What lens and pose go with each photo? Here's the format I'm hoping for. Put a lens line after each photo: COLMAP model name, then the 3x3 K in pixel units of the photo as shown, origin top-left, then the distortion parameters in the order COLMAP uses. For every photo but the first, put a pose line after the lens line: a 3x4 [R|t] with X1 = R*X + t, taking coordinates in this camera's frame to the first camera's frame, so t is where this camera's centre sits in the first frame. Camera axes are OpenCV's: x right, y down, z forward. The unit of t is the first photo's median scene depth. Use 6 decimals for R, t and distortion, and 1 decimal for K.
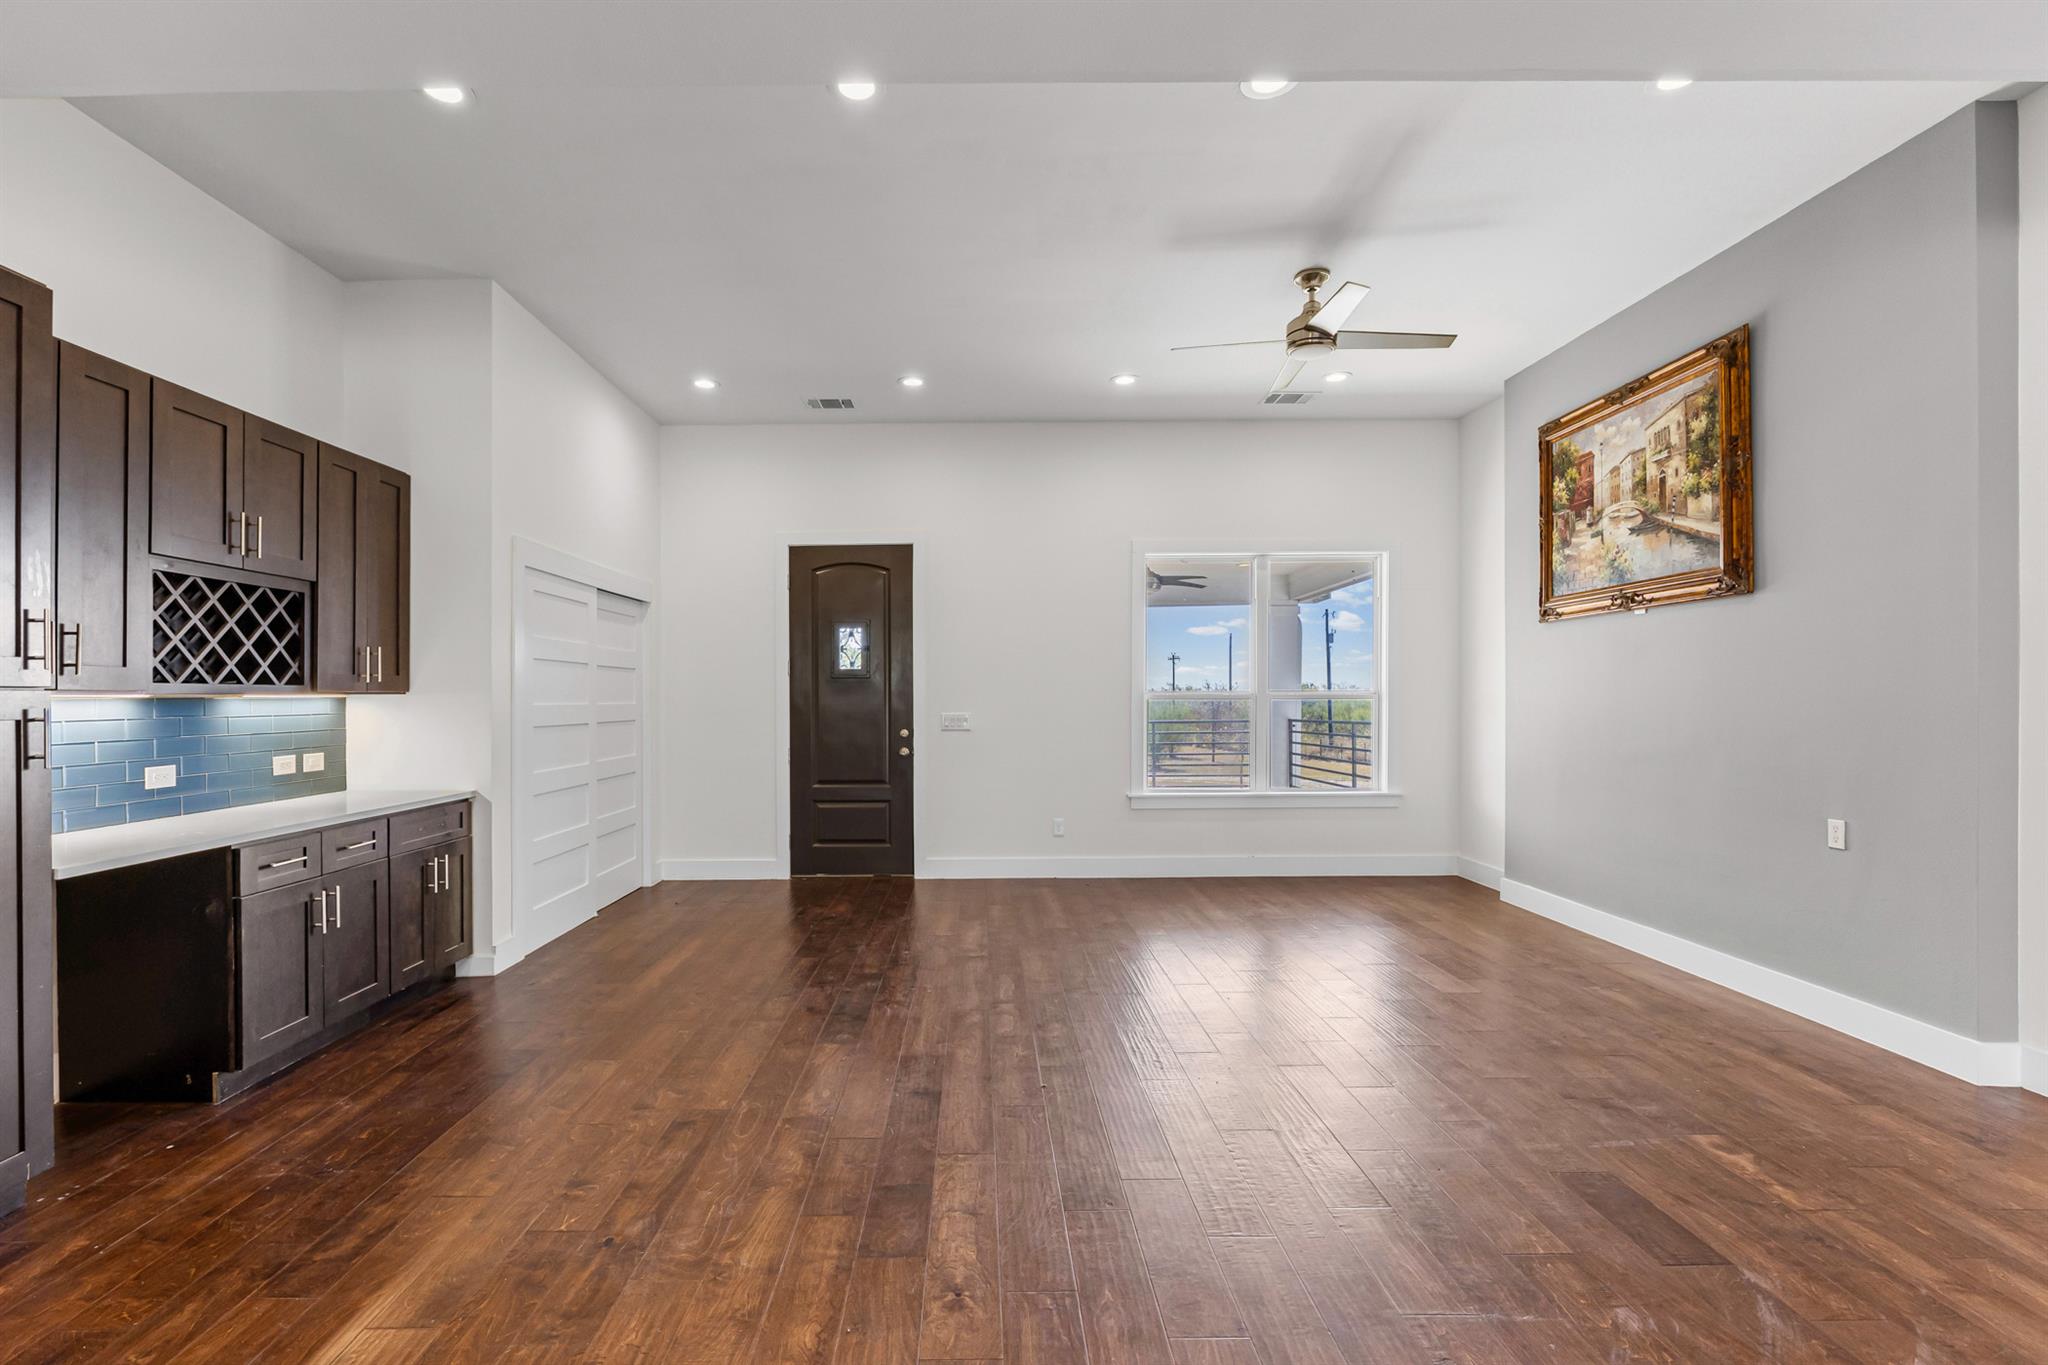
lens RADIAL K [[897.9, 0, 974.2], [0, 897.9, 684.8], [0, 0, 1]] dist [-0.020879, -0.000473]
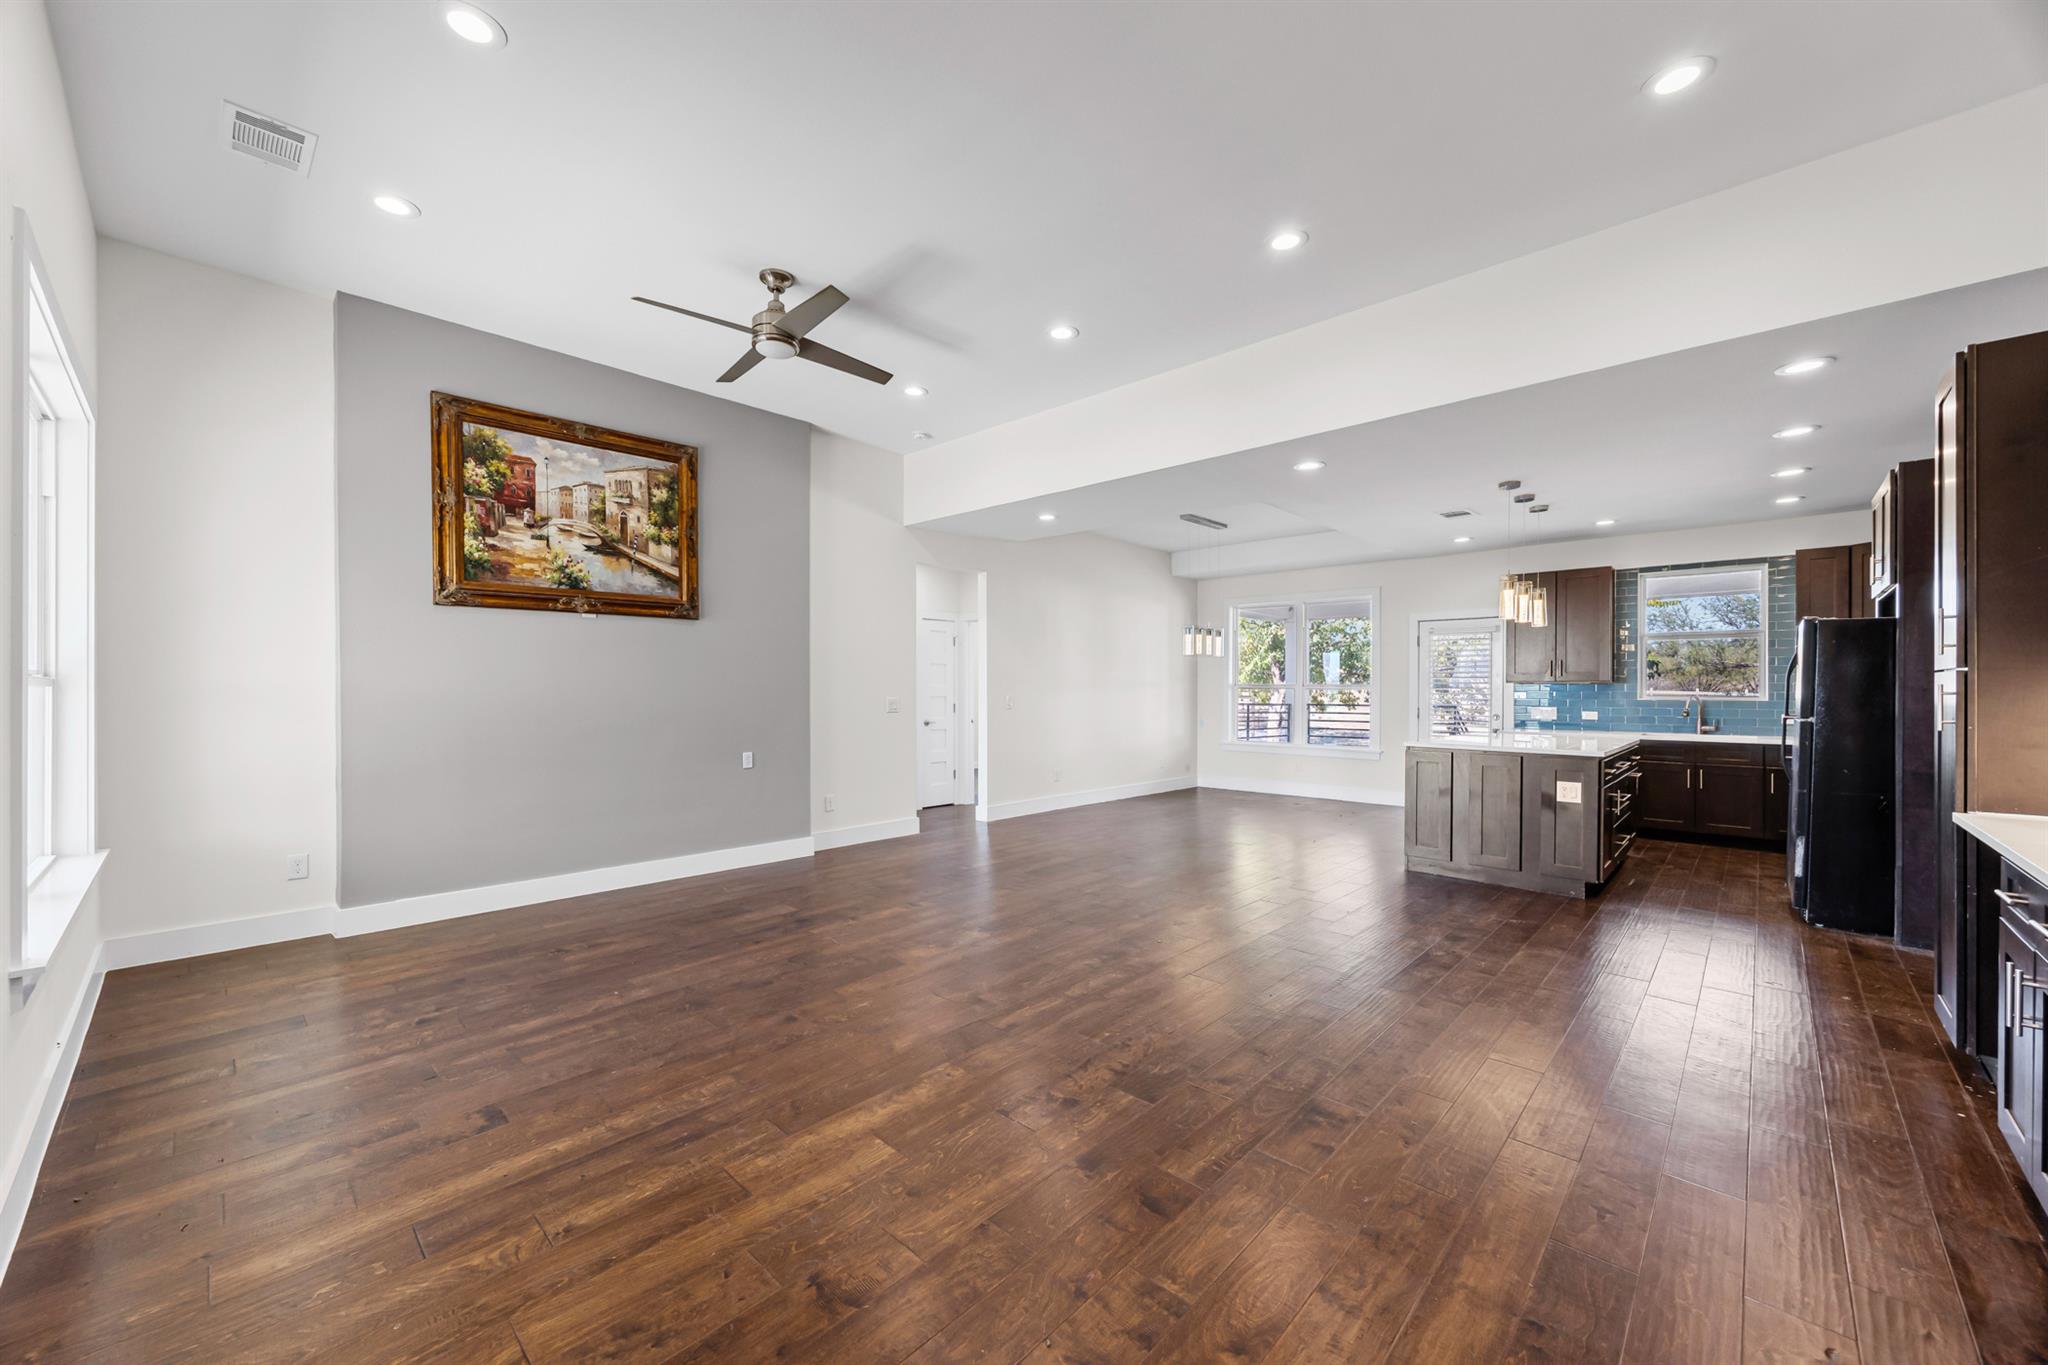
lens RADIAL K [[785.8, 0, 1020.6], [0, 785.8, 692.5], [0, 0, 1]] dist [-0.002392, -0.000017]
pose [[-0.730053, 0.000495, 0.683390, -0.457421], [-0.005691, 0.999961, -0.006804, 0.029841], [-0.683367, -0.008856, -0.730022, 1.488660]]
